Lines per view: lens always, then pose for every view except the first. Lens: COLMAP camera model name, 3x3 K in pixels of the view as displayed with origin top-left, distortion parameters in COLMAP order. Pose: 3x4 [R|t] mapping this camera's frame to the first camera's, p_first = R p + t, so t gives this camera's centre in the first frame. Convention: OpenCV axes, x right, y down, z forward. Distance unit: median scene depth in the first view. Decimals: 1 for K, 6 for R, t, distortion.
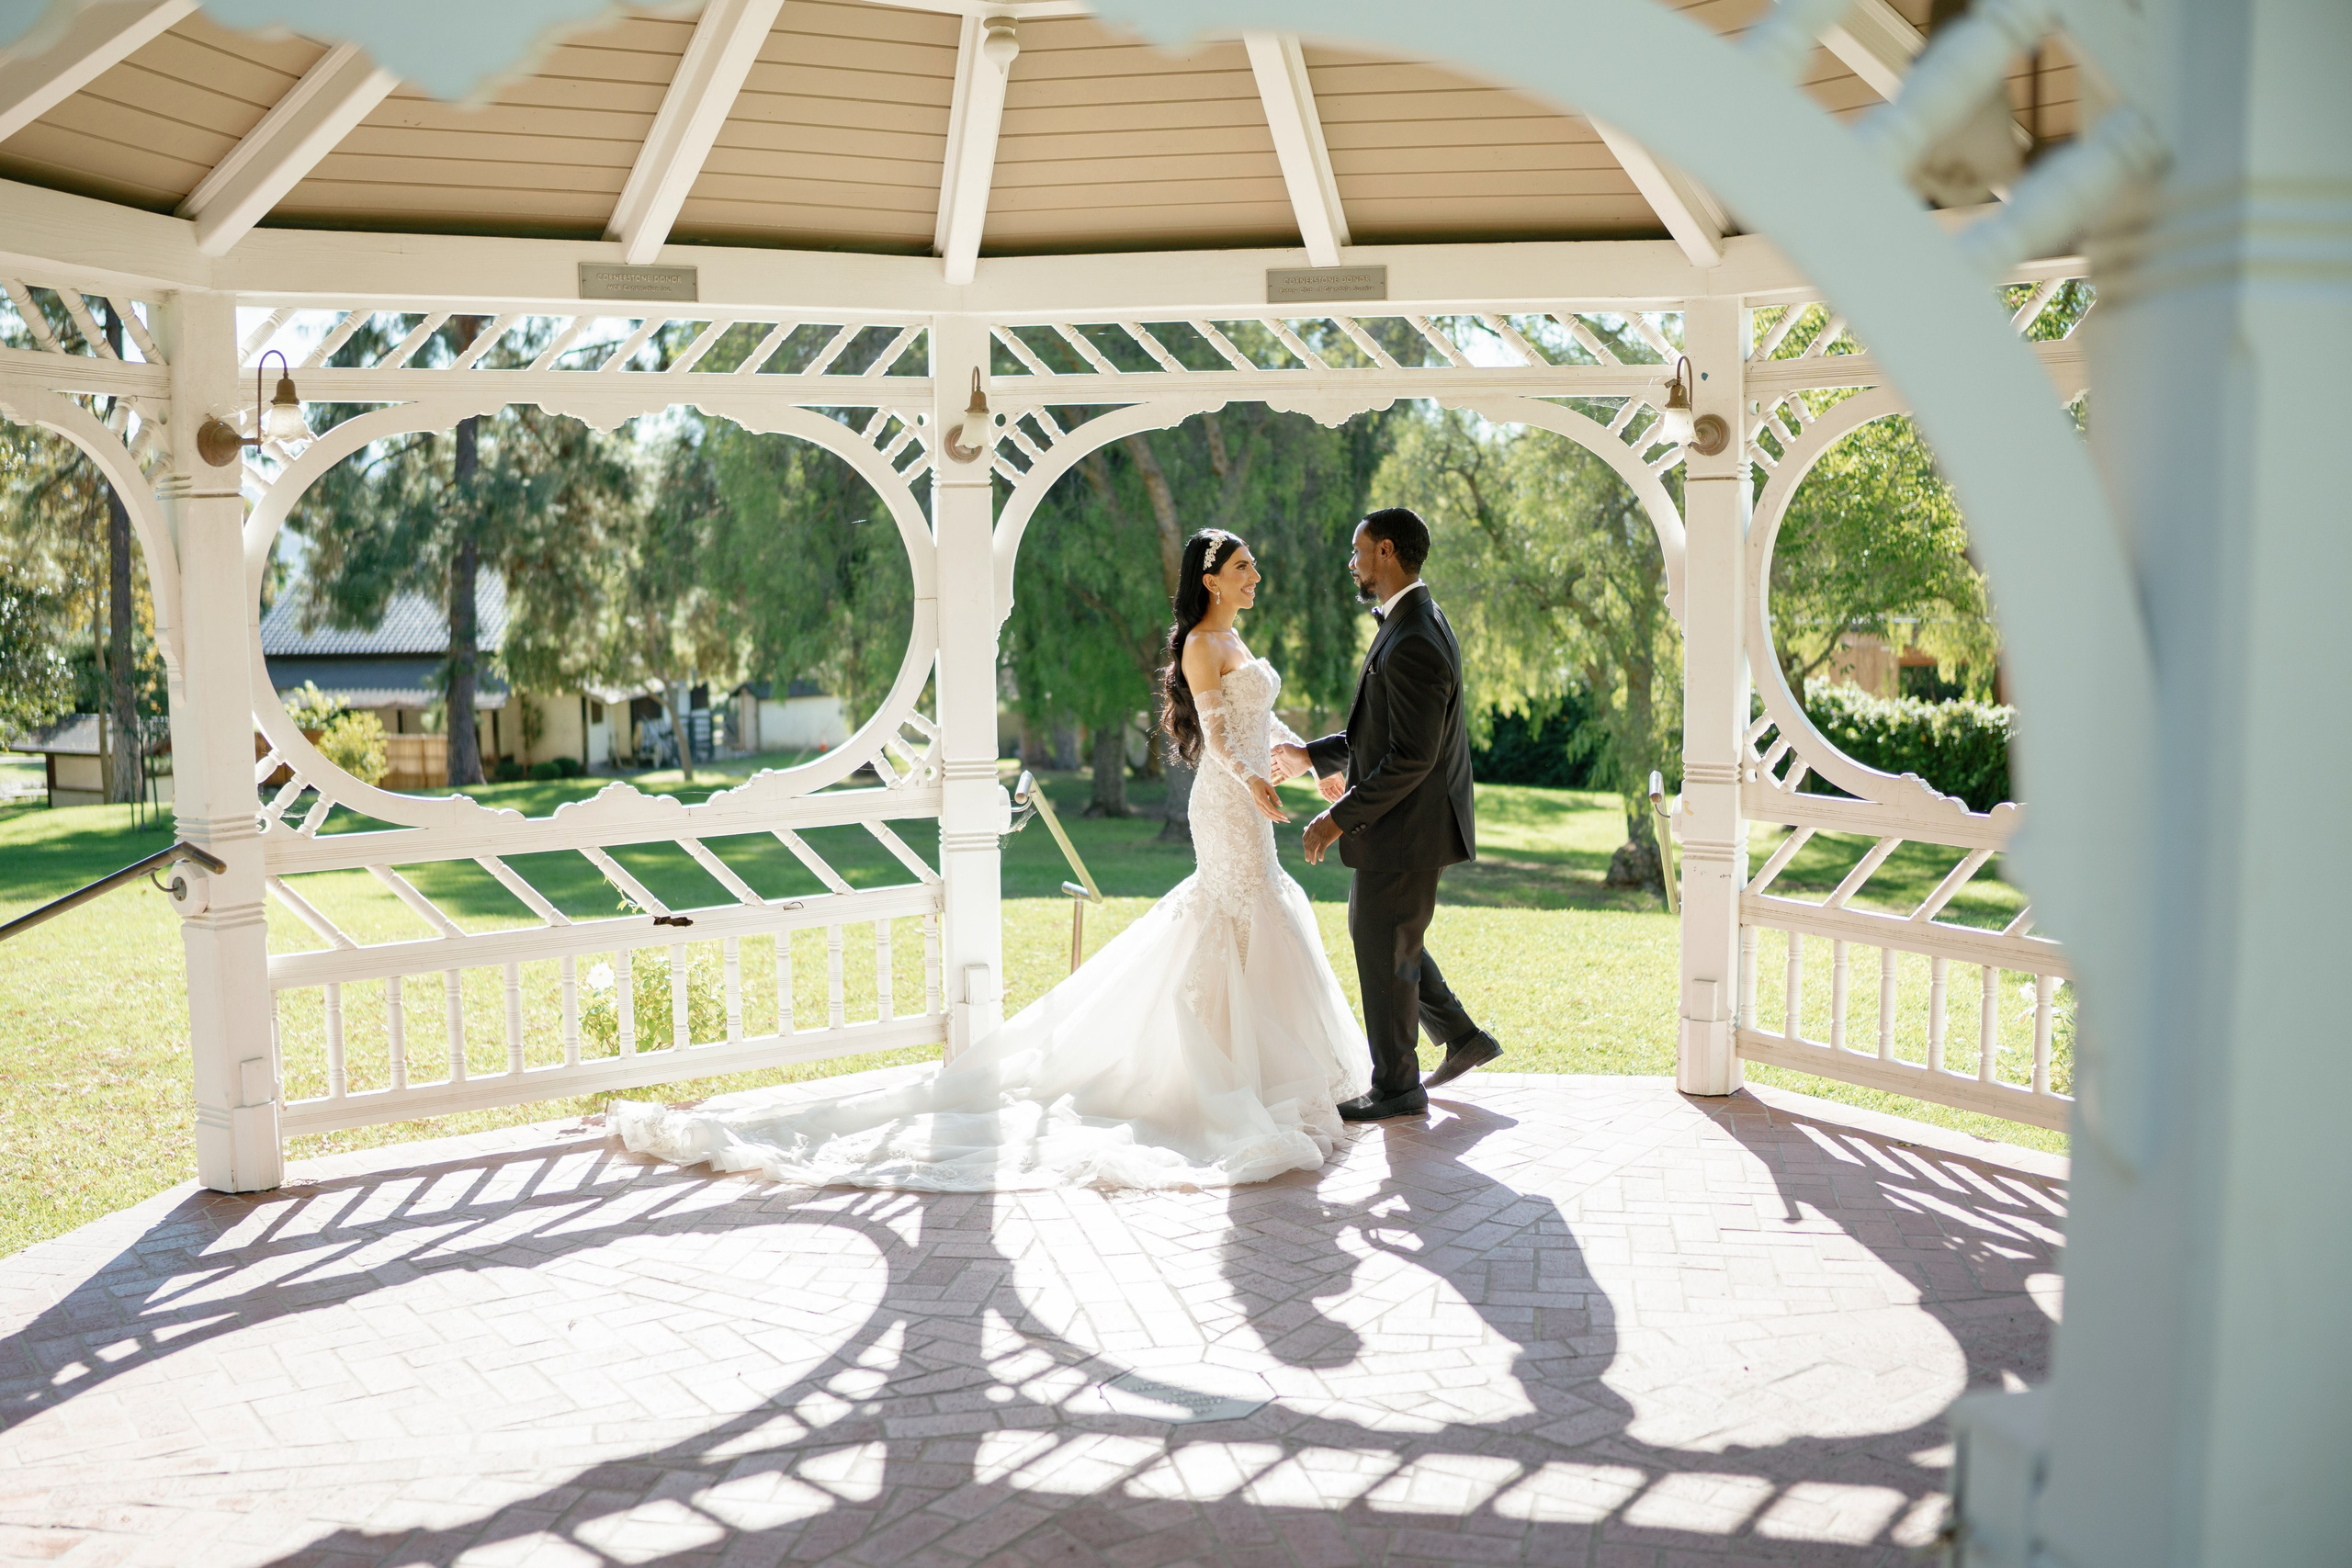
lens RADIAL K [[2373.3, 0, 1176.0], [0, 2373.3, 784.0], [0, 0, 1]] dist [-0.159384, 0.006878]
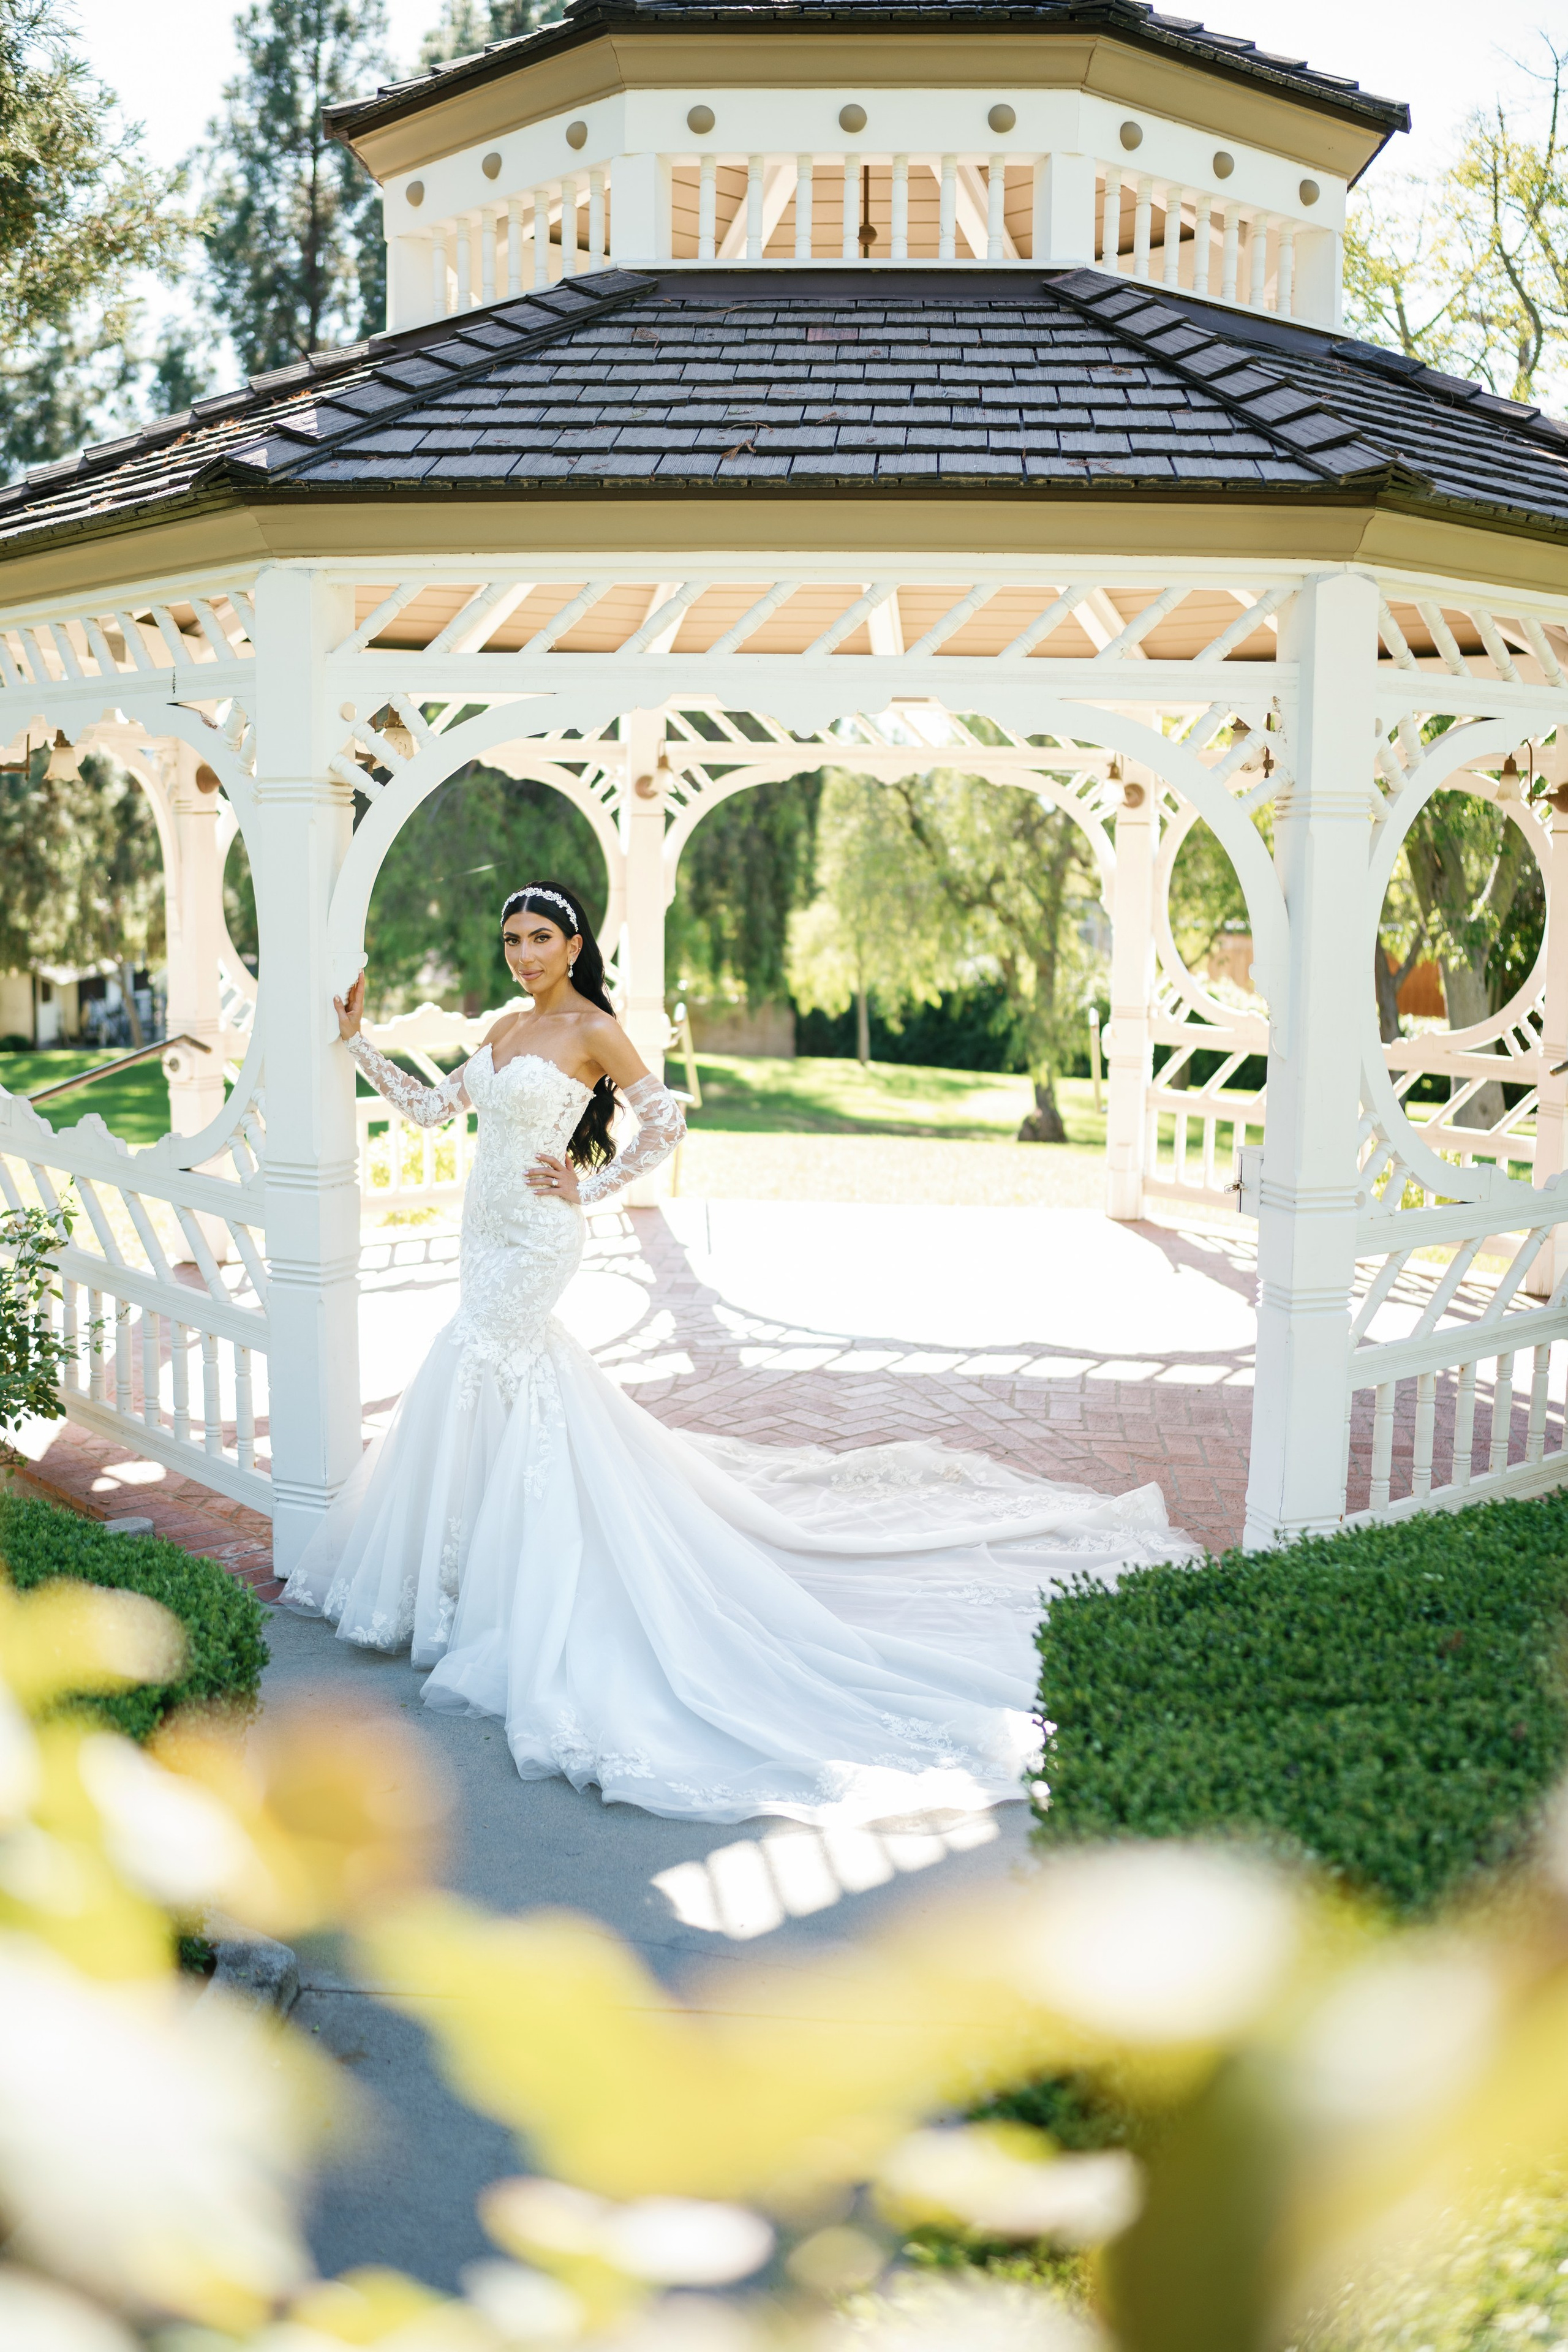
lens RADIAL K [[2325.1, 0, 784.0], [0, 2325.1, 1176.0], [0, 0, 1]] dist [-0.192368, 0.265993]
pose [[0.995774, 0.011549, 0.091109, -0.037888], [-0.015432, 0.998997, 0.042041, 0.011723], [-0.090532, -0.043269, 0.994953, -0.139563]]
